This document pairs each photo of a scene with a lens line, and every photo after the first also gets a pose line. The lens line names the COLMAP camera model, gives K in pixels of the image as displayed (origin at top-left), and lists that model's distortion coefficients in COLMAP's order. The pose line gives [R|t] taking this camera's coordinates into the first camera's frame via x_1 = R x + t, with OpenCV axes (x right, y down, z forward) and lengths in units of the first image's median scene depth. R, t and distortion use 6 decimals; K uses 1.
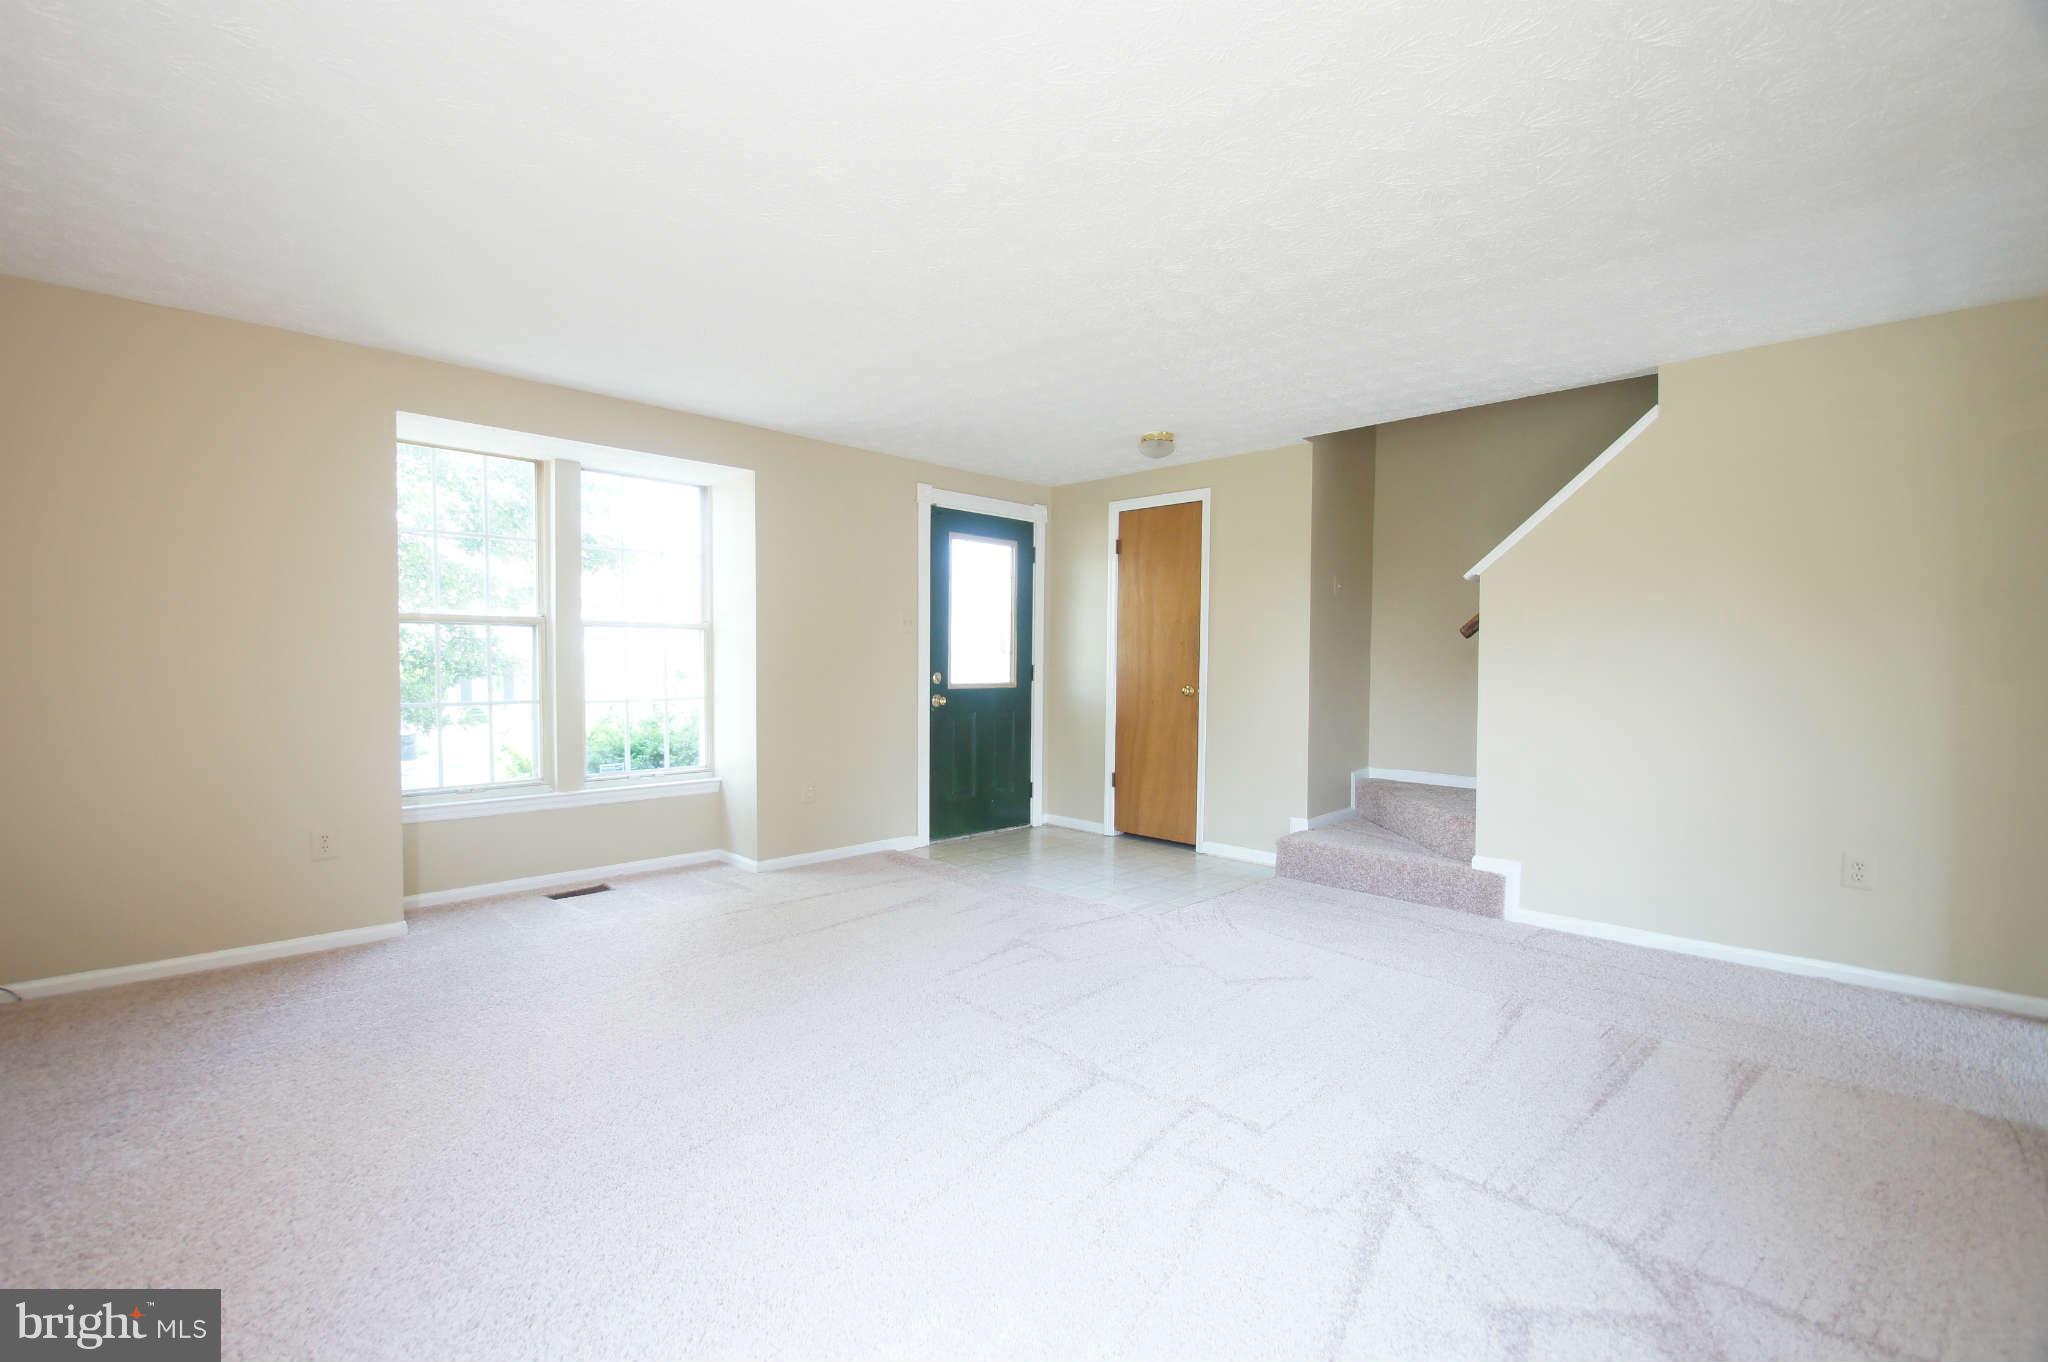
lens RADIAL K [[951.1, 0, 1016.0], [0, 951.1, 689.4], [0, 0, 1]] dist [0.001349, -0.000255]
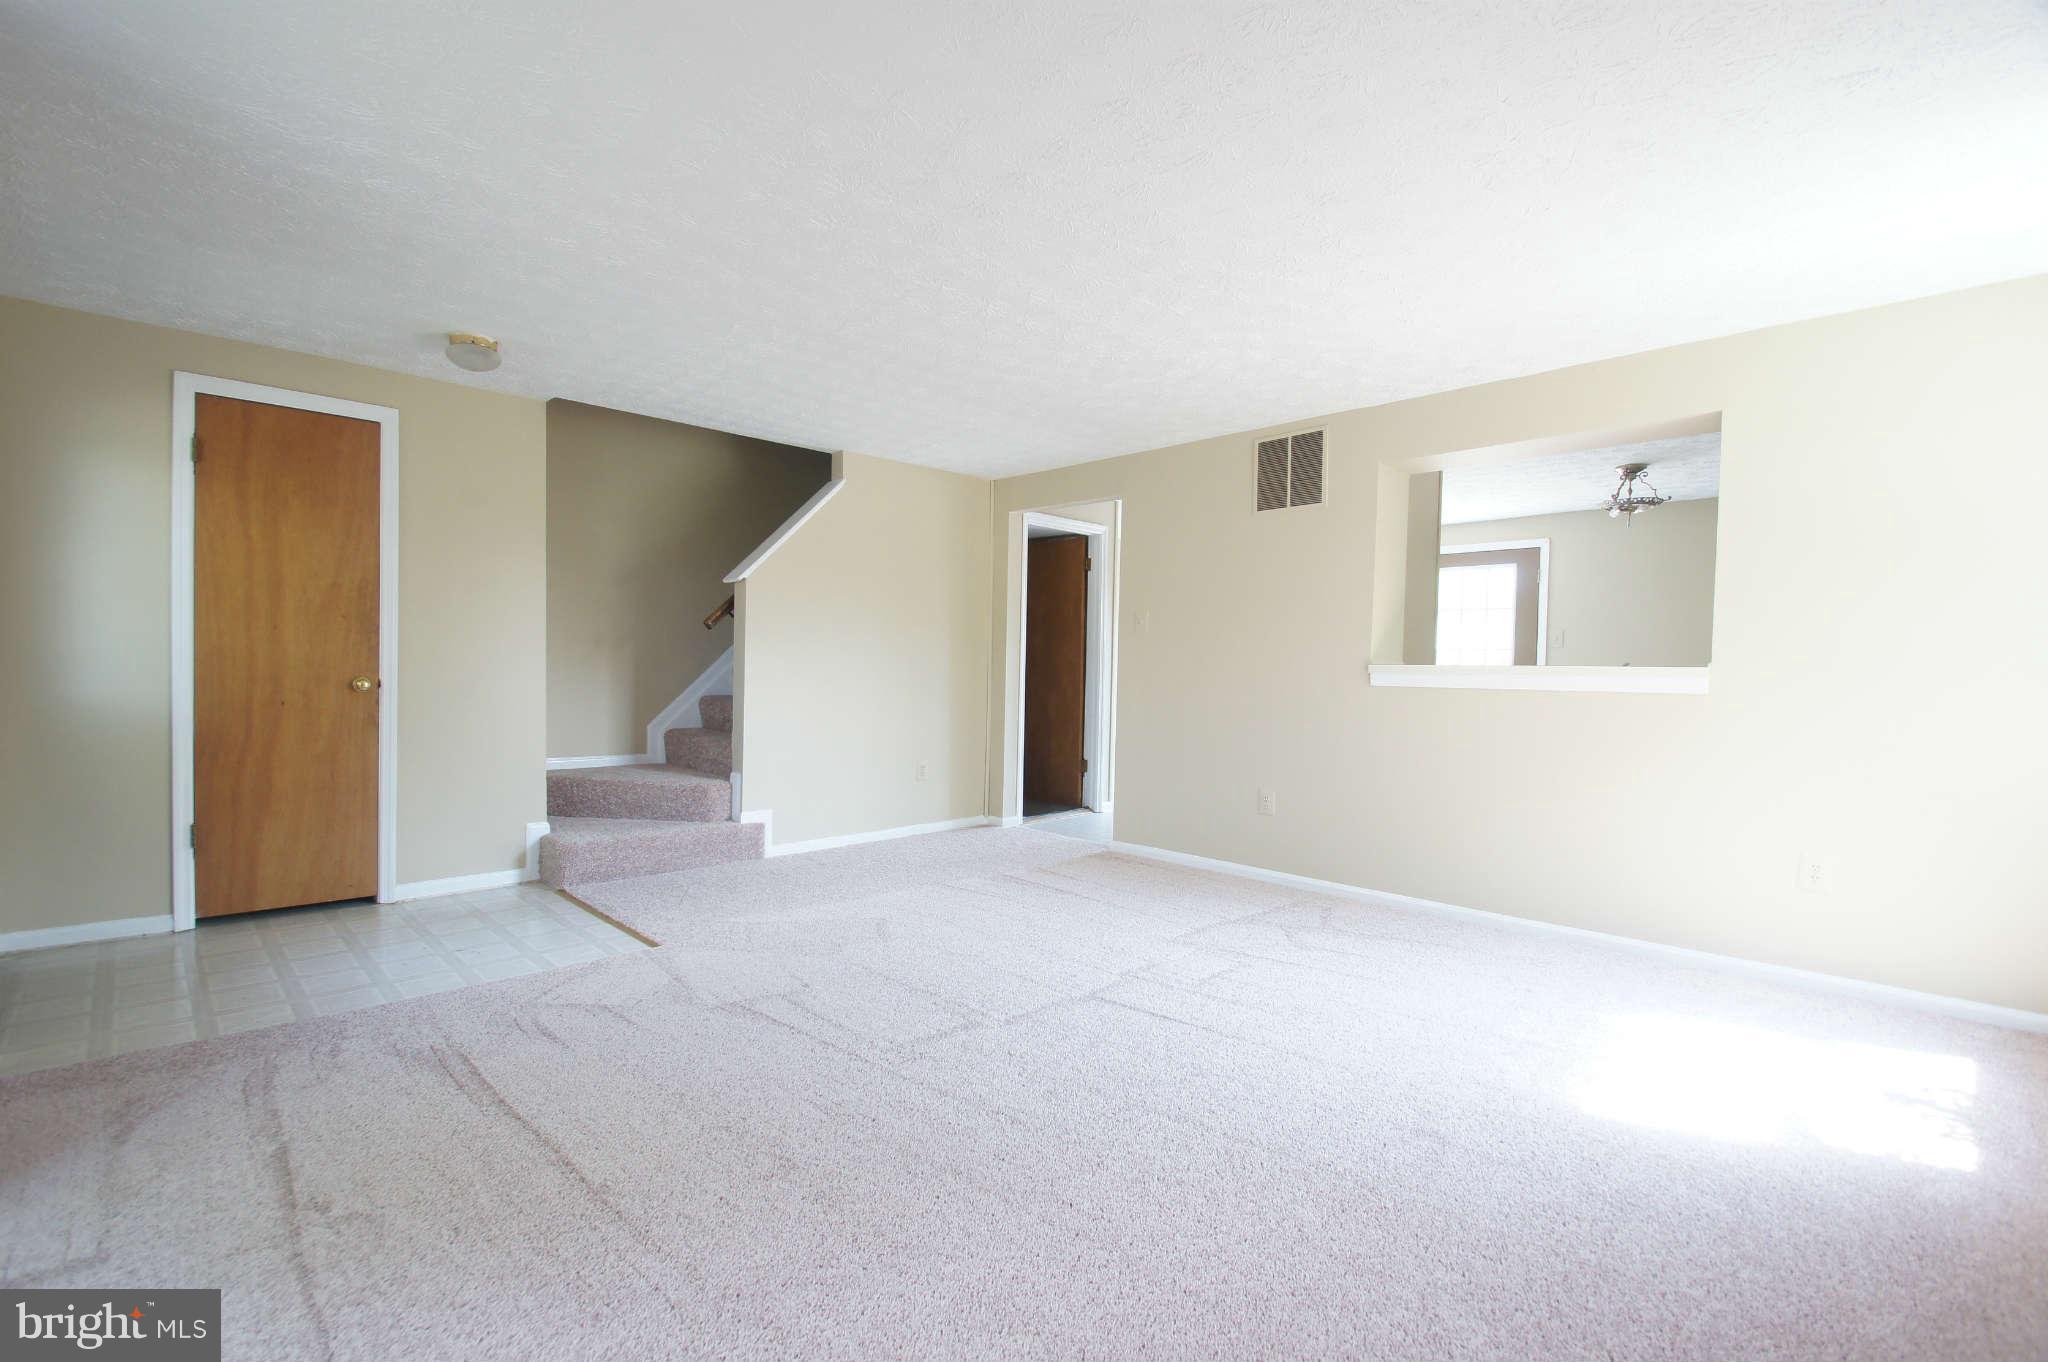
lens RADIAL K [[921.1, 0, 966.0], [0, 921.1, 687.0], [0, 0, 1]] dist [0.001820, -0.010781]
pose [[0.011670, -0.035366, 0.999306, -0.505656], [0.012535, 0.999301, 0.035220, -0.015054], [-0.999853, 0.012115, 0.012105, 0.539624]]
